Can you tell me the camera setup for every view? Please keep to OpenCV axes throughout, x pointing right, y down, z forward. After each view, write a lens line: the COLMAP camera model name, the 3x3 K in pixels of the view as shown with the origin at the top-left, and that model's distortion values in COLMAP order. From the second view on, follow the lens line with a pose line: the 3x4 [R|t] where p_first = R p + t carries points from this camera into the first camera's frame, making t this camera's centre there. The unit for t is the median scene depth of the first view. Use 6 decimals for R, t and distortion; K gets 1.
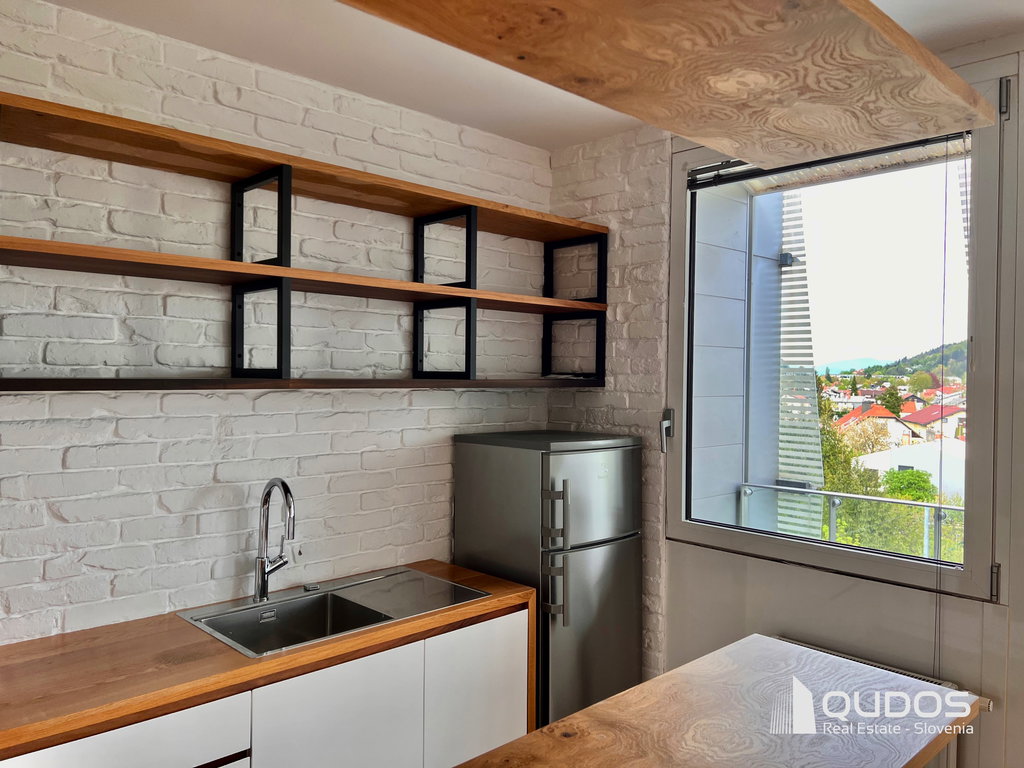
lens RADIAL K [[772.3, 0, 505.8], [0, 772.3, 380.9], [0, 0, 1]] dist [-0.005654, -0.006779]
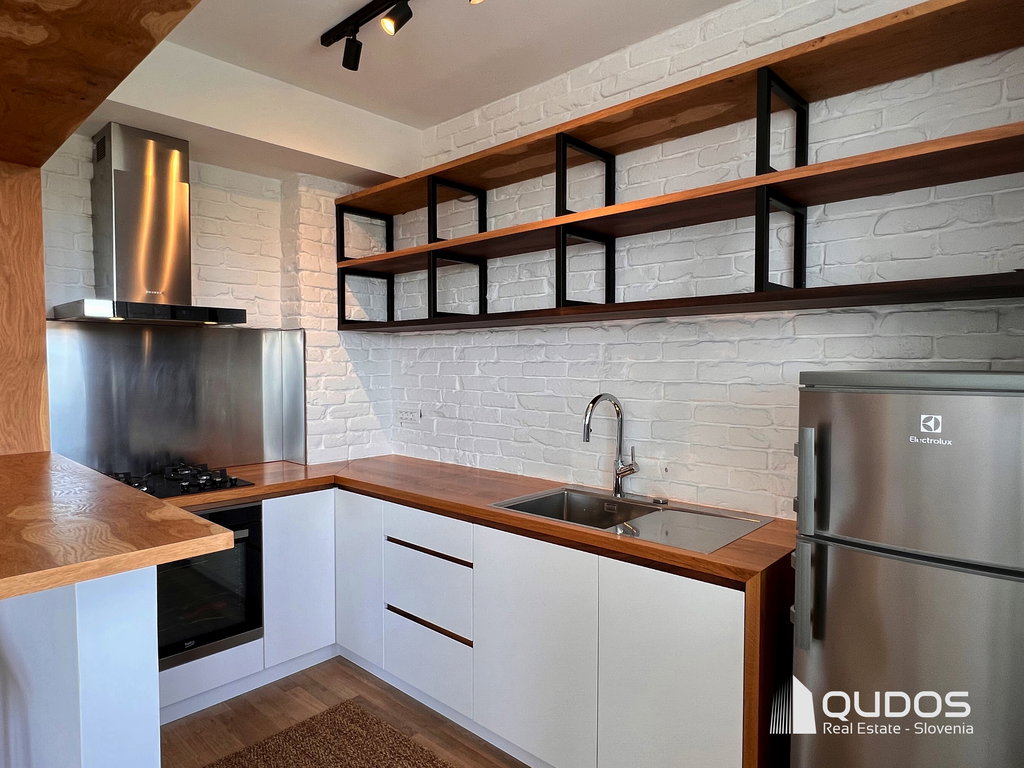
lens RADIAL K [[609.7, 0, 515.2], [0, 609.7, 385.9], [0, 0, 1]] dist [0.002885, -0.000361]
pose [[0.063388, 0.021513, -0.997757, 0.555753], [-0.013195, 0.999698, 0.020717, 0.084809], [0.997902, 0.011852, 0.063652, 0.697645]]
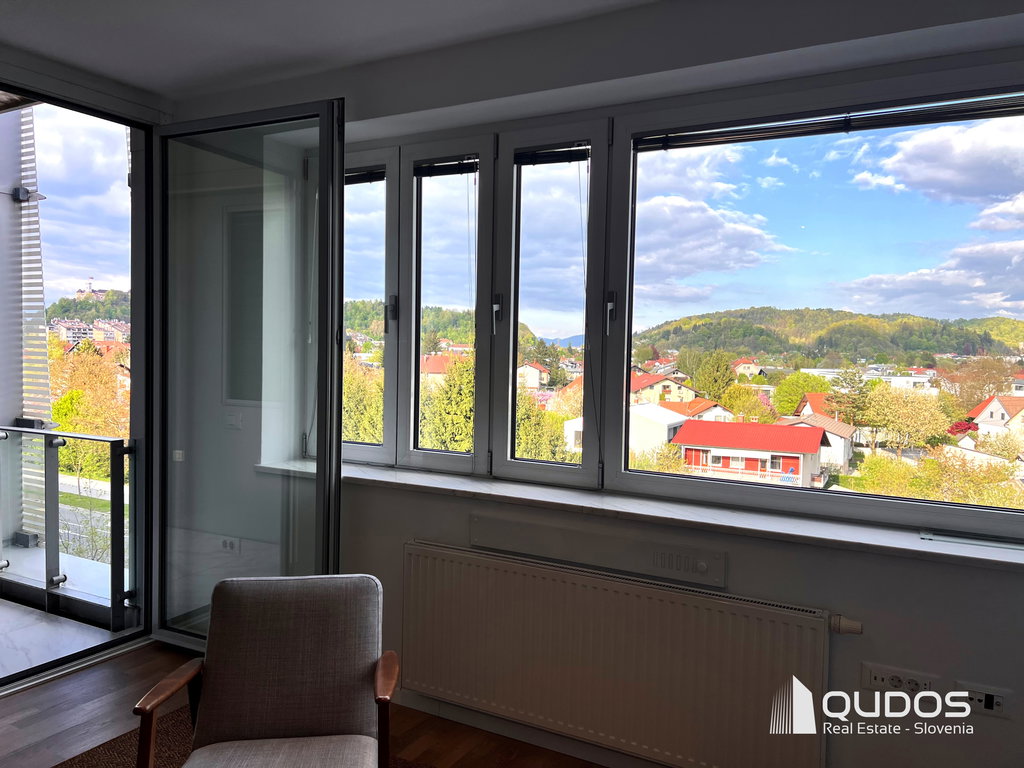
lens RADIAL K [[772.3, 0, 508.6], [0, 772.3, 383.0], [0, 0, 1]] dist [-0.005654, -0.006779]
pose [[0.952713, -0.004300, 0.303840, 1.172003], [-0.007954, 0.999204, 0.039082, 0.070598], [-0.303766, -0.039651, 0.951921, -0.235449]]
